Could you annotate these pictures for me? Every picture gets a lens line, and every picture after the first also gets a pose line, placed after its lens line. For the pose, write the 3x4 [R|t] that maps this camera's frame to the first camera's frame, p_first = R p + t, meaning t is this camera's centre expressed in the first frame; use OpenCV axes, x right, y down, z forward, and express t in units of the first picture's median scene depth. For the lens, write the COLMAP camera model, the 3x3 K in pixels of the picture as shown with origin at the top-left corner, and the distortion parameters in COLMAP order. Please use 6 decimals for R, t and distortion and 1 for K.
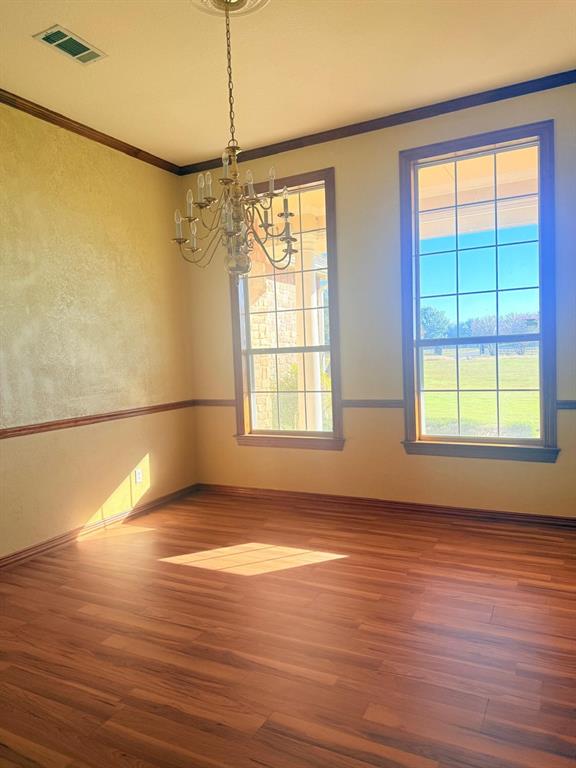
lens RADIAL K [[555.6, 0, 290.0], [0, 555.6, 383.4], [0, 0, 1]] dist [0.093324, -0.137019]
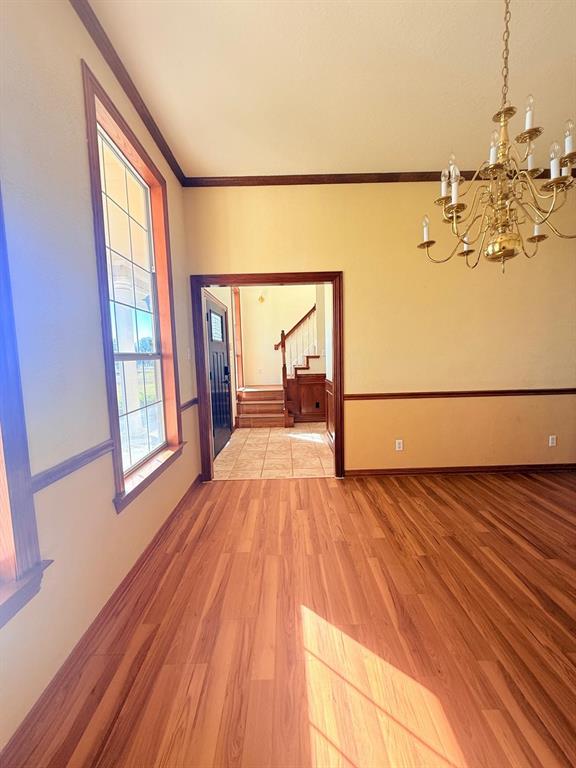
lens RADIAL K [[303.1, 0, 287.2], [0, 303.1, 383.0], [0, 0, 1]] dist [0.001331, 0.000059]
pose [[-0.469048, -0.028868, 0.882701, -0.265338], [0.099321, 0.991401, 0.085200, -0.058259], [-0.877570, 0.127634, -0.462147, 1.147853]]
